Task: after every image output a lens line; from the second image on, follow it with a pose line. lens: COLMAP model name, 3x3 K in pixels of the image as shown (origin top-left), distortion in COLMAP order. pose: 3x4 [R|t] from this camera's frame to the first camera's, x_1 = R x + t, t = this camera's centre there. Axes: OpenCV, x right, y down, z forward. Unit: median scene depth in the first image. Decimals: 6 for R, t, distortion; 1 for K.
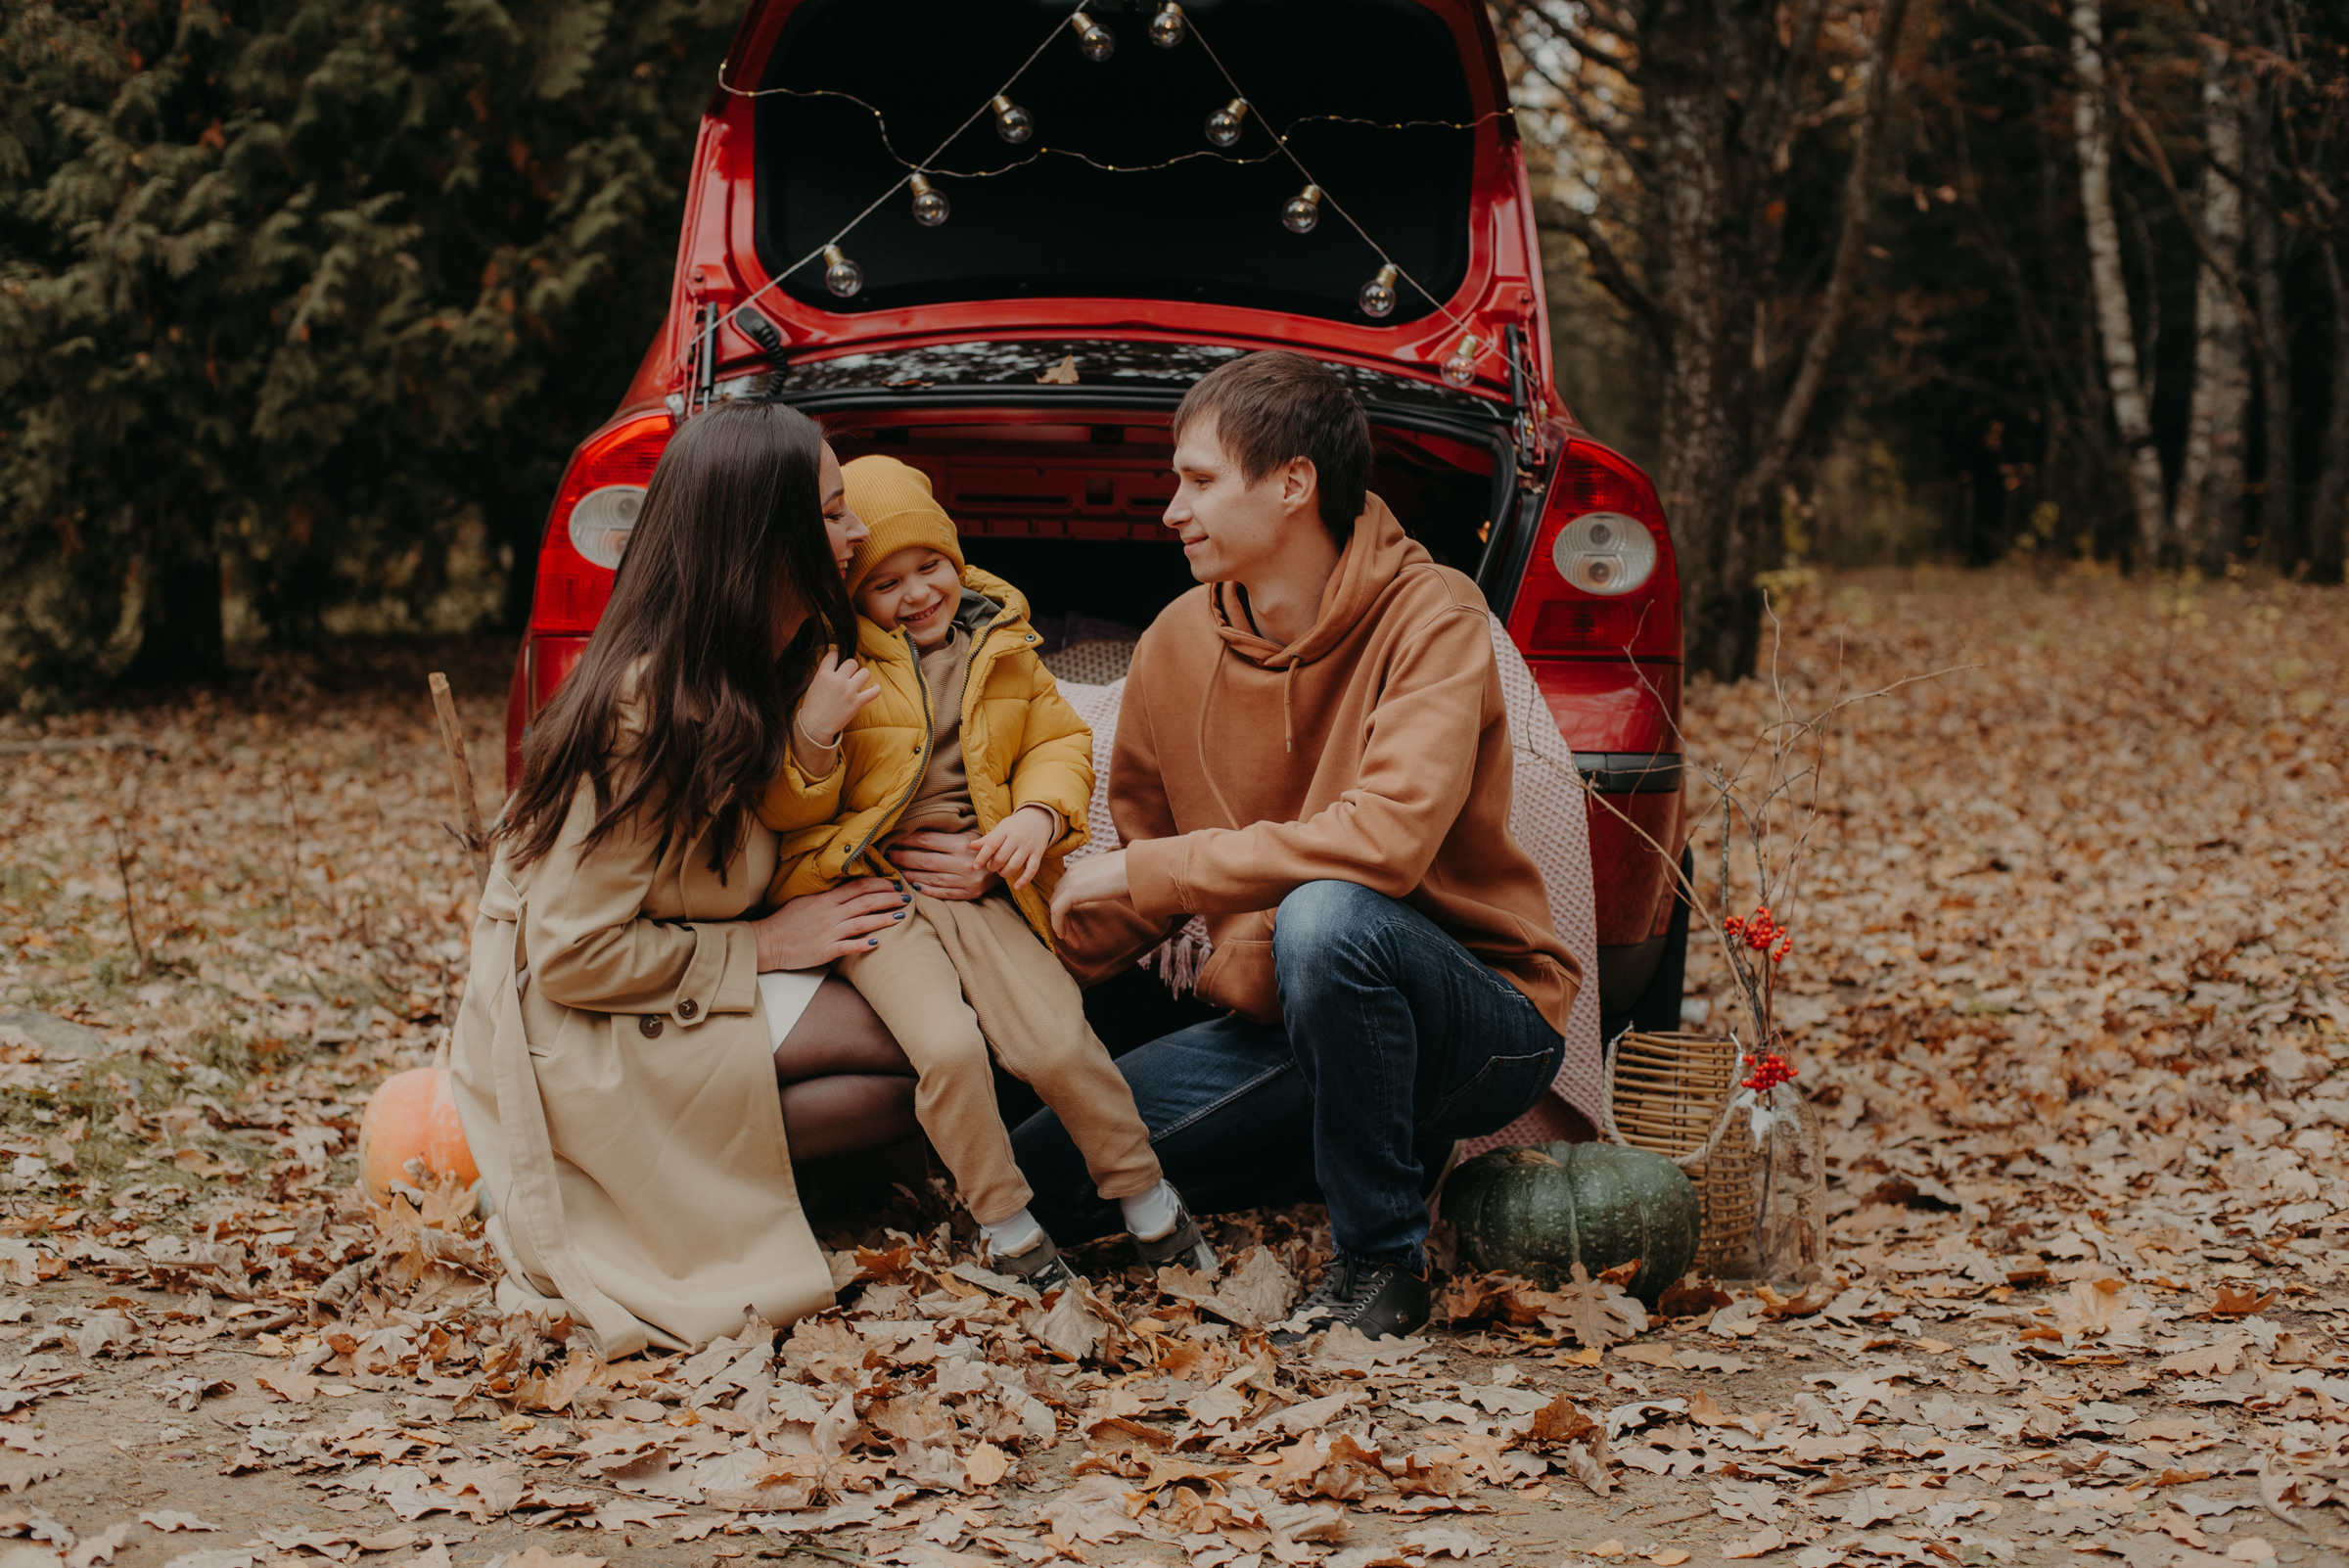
lens RADIAL K [[3429.4, 0, 1174.5], [0, 3429.4, 784.0], [0, 0, 1]] dist [-0.107969, 0.069430]
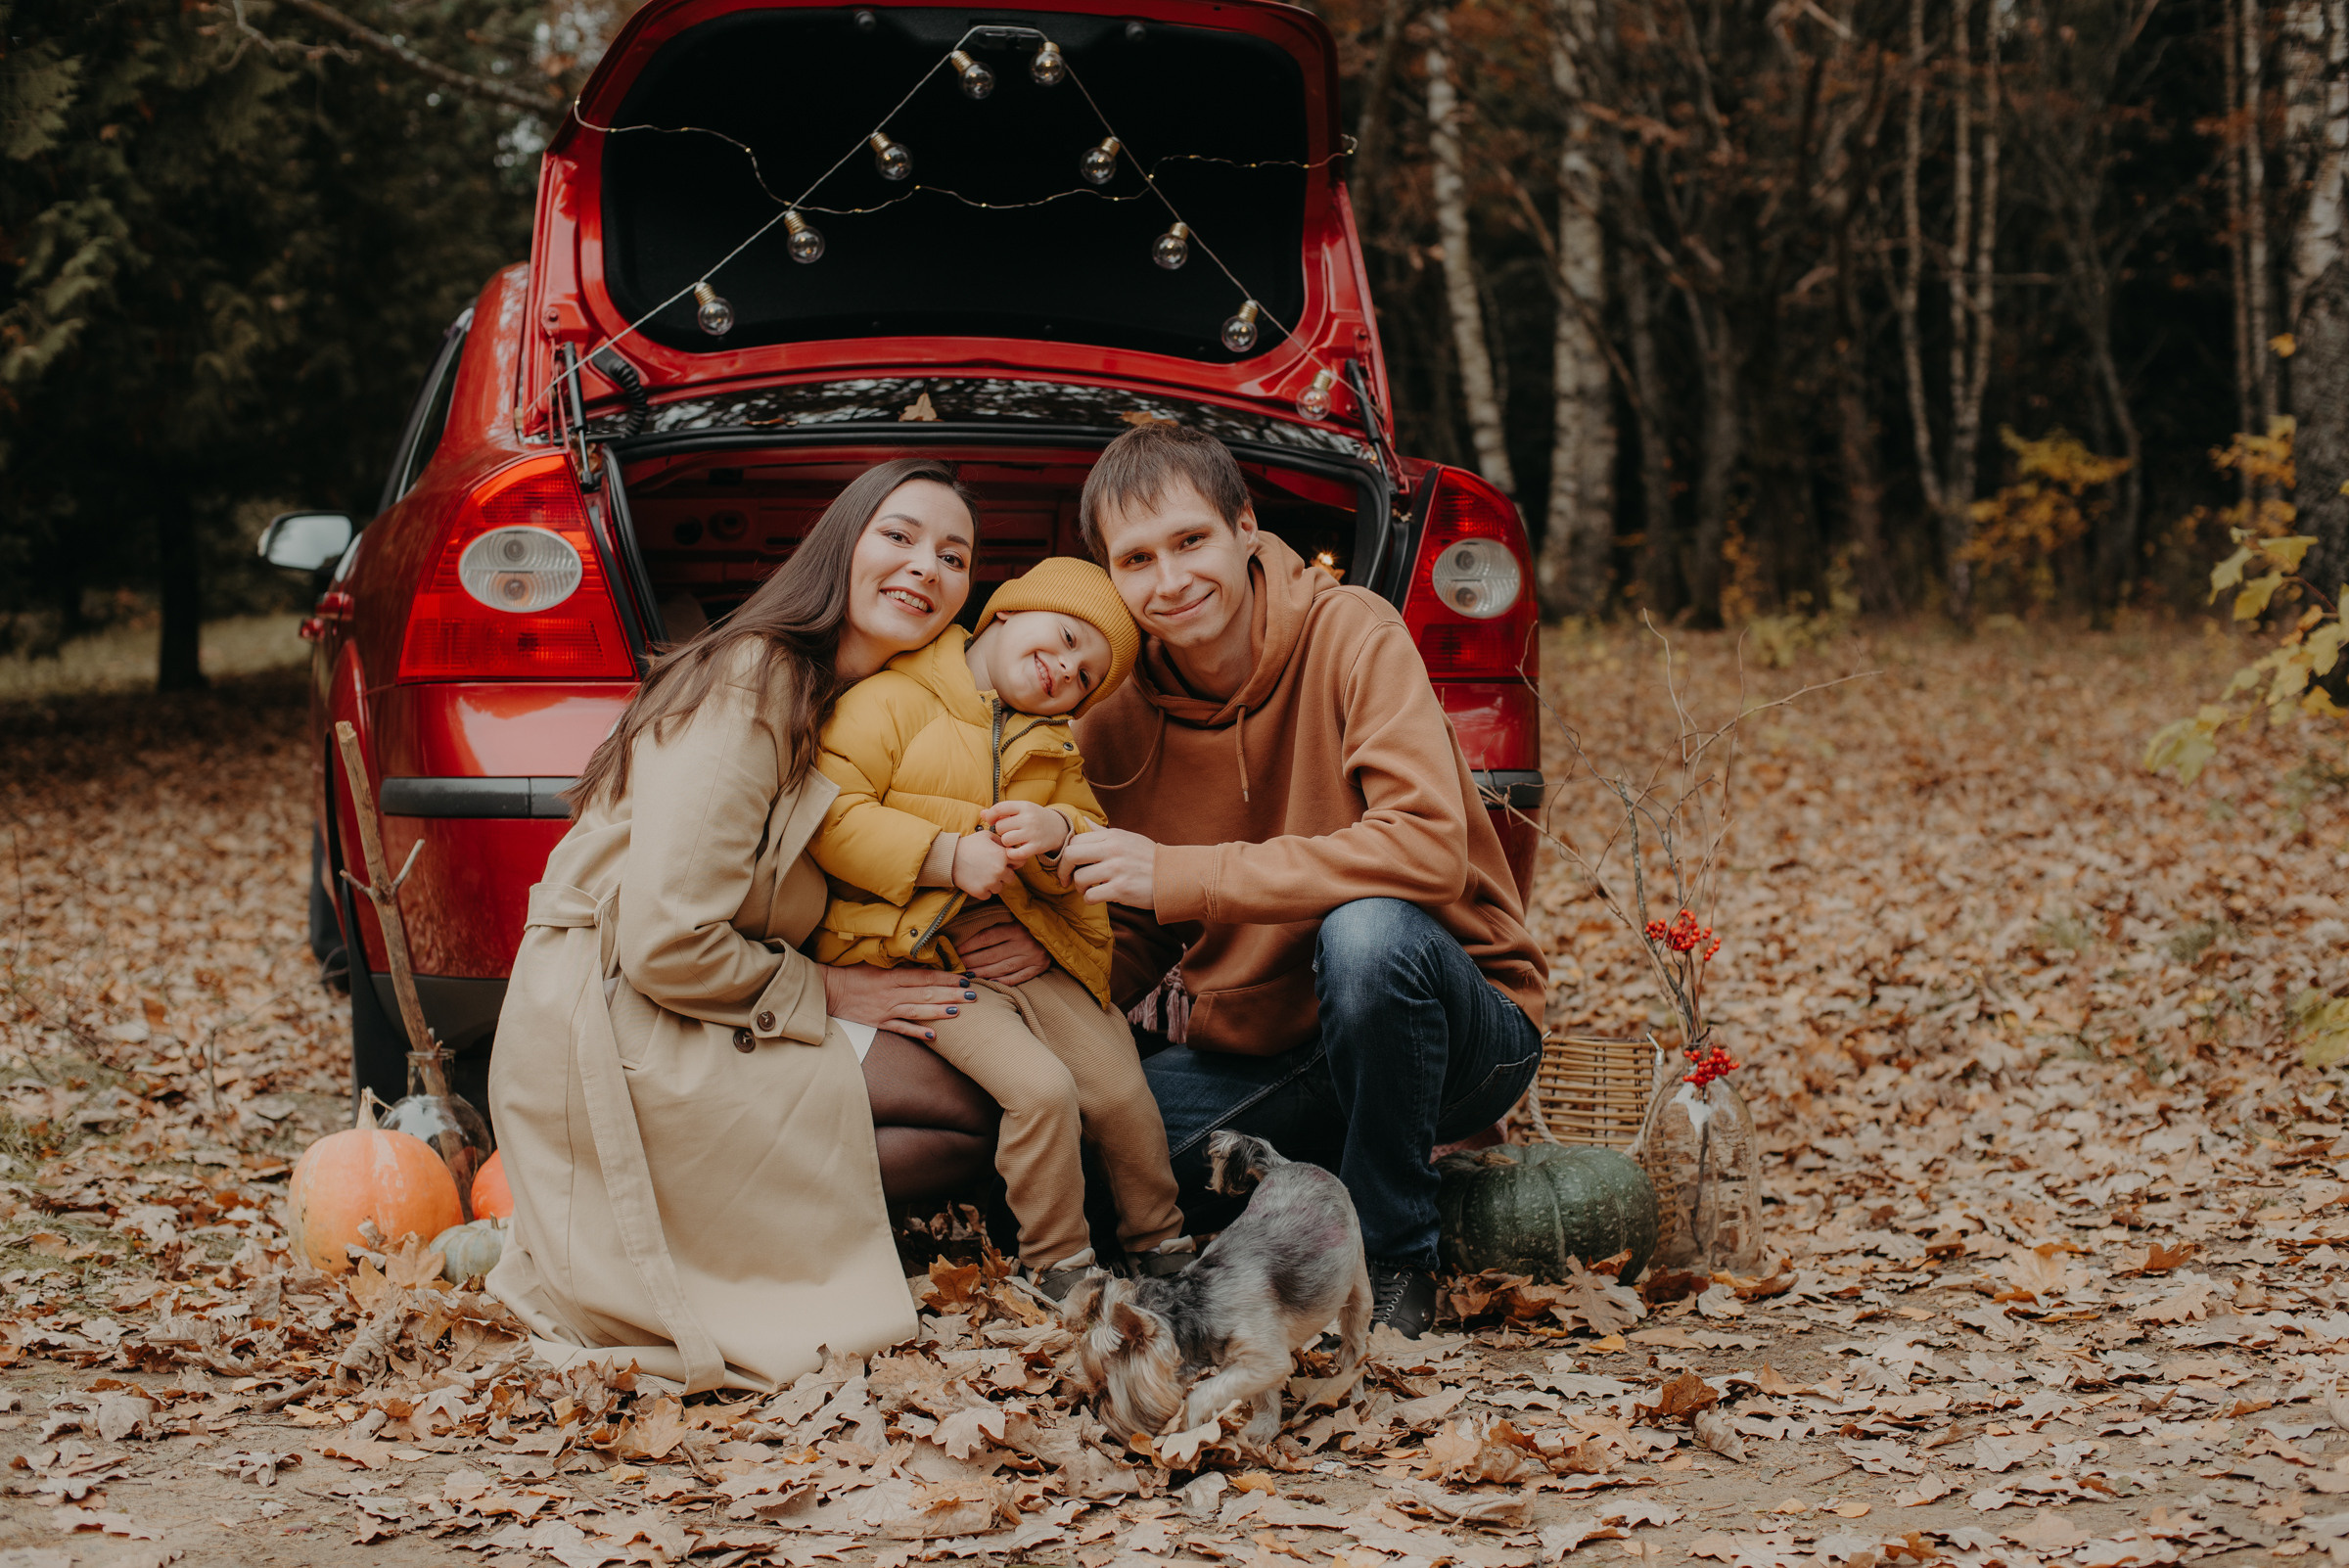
lens RADIAL K [[3429.4, 0, 1174.5], [0, 3429.4, 784.0], [0, 0, 1]] dist [-0.107969, 0.069430]
pose [[0.980605, -0.030671, 0.193580, -0.151740], [0.034819, 0.999230, -0.018062, 0.009422], [-0.192877, 0.024452, 0.980918, 0.005745]]
